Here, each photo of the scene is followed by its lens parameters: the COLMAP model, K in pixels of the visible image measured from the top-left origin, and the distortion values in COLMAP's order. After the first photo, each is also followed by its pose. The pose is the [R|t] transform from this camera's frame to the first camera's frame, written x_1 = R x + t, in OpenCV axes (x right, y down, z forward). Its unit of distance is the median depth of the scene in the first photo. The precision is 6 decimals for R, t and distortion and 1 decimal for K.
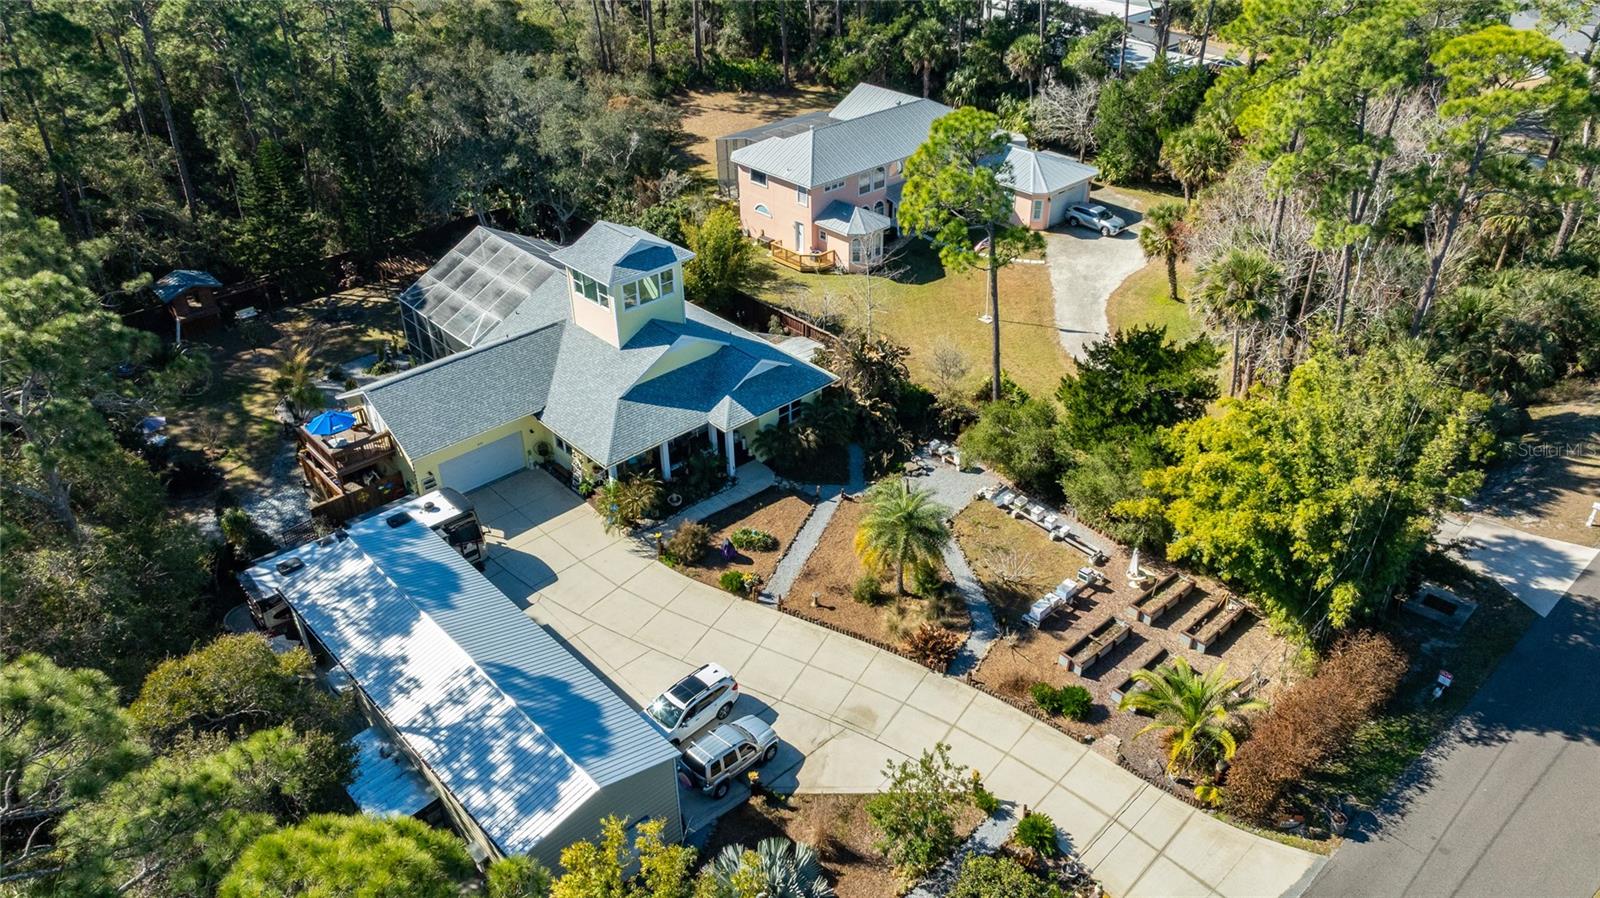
lens RADIAL K [[1142.4, 0, 807.9], [0, 1142.4, 448.6], [0, 0, 1]] dist [-0.007343, -0.001820]
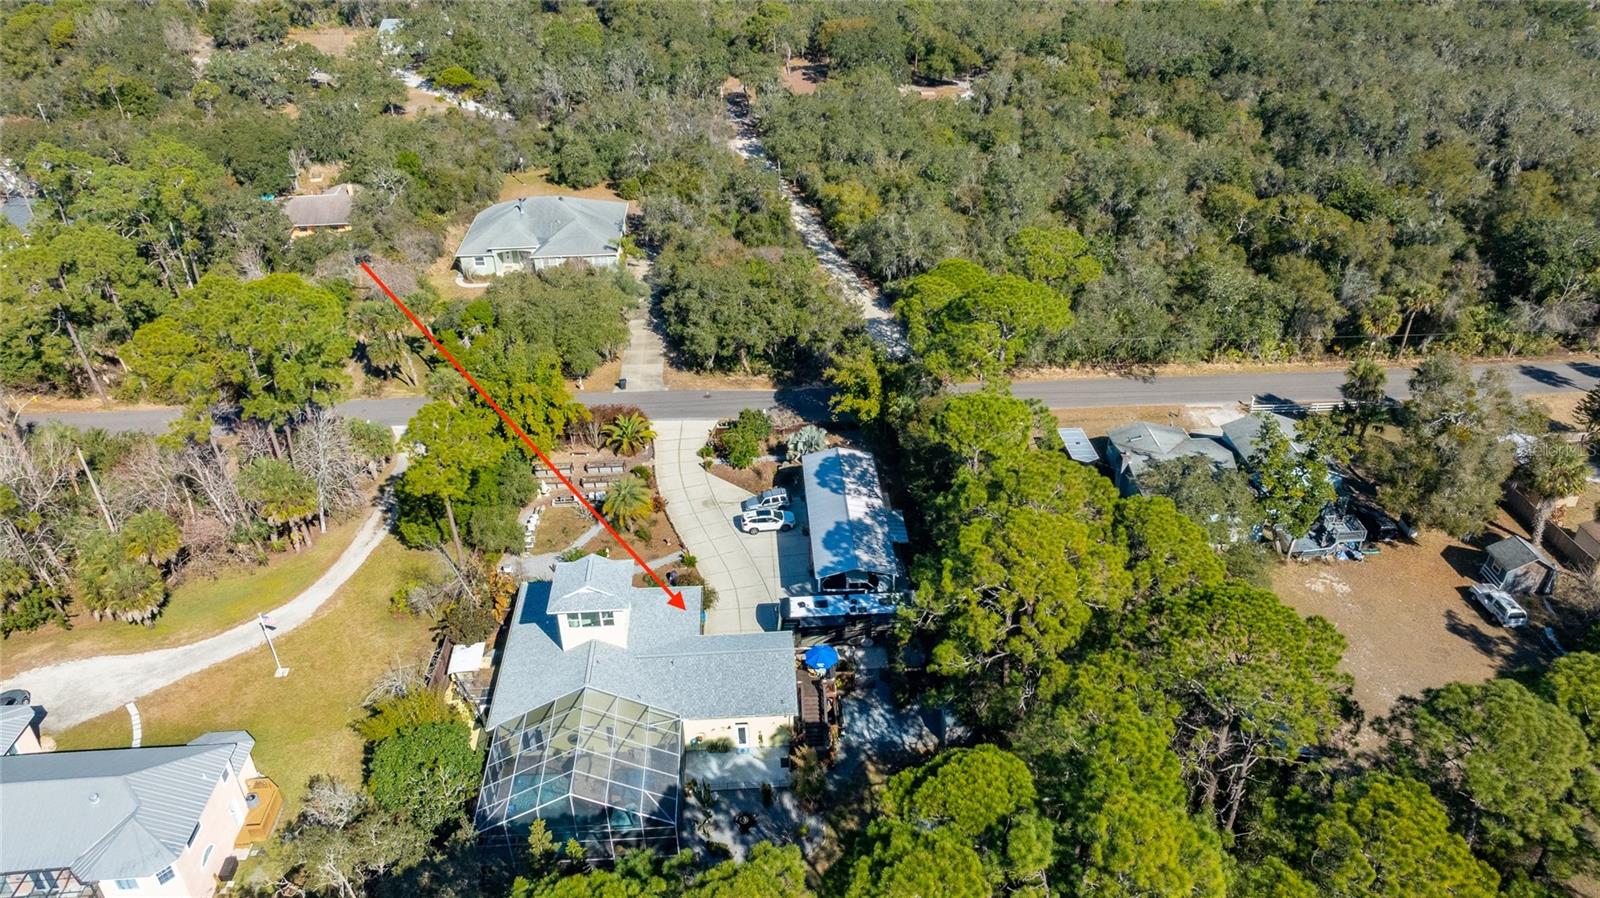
lens RADIAL K [[1142.4, 0, 807.9], [0, 1142.4, 448.6], [0, 0, 1]] dist [-0.007343, -0.001820]
pose [[-0.775452, -0.297030, 0.557178, -1.140049], [0.345737, 0.538643, 0.768329, -1.283817], [-0.528337, 0.788439, -0.314997, 1.274979]]
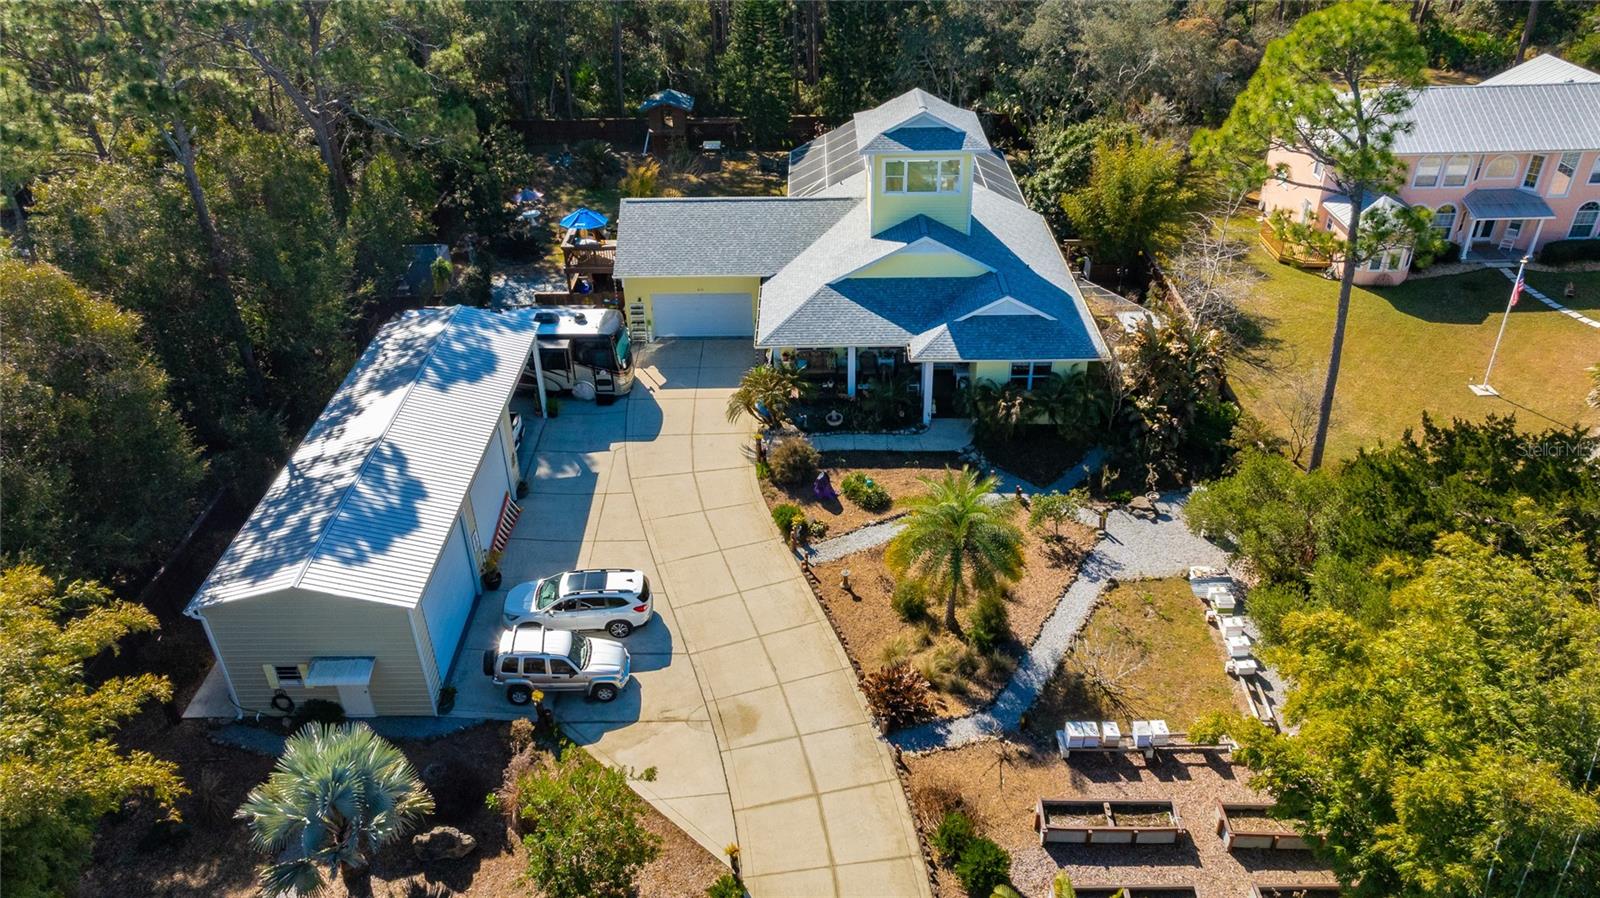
lens RADIAL K [[1142.4, 0, 807.9], [0, 1142.4, 448.6], [0, 0, 1]] dist [-0.007343, -0.001820]
pose [[0.729835, 0.361455, -0.580251, 0.376775], [-0.357933, 0.925190, 0.126122, -0.034425], [0.582430, 0.115642, 0.804613, 0.334285]]
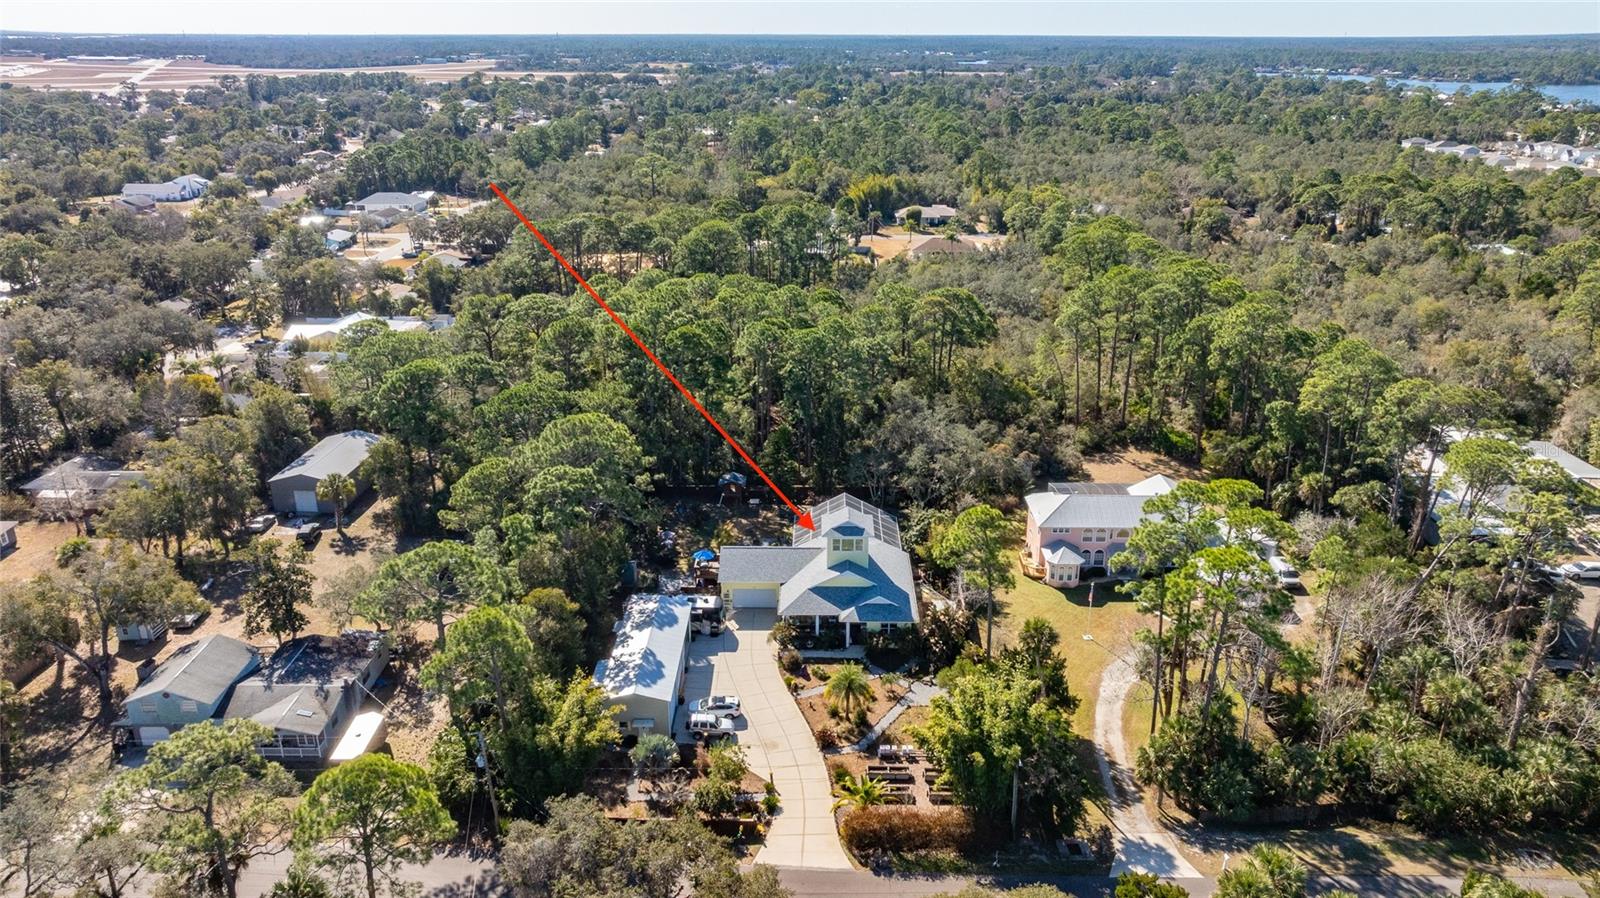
lens RADIAL K [[1136.9, 0, 836.3], [0, 1136.9, 450.3], [0, 0, 1]] dist [-0.003312, -0.000896]
pose [[0.737596, 0.252434, -0.626282, 1.152385], [-0.376678, 0.923592, -0.071357, -0.154604], [0.560416, 0.288539, 0.776324, -0.679938]]
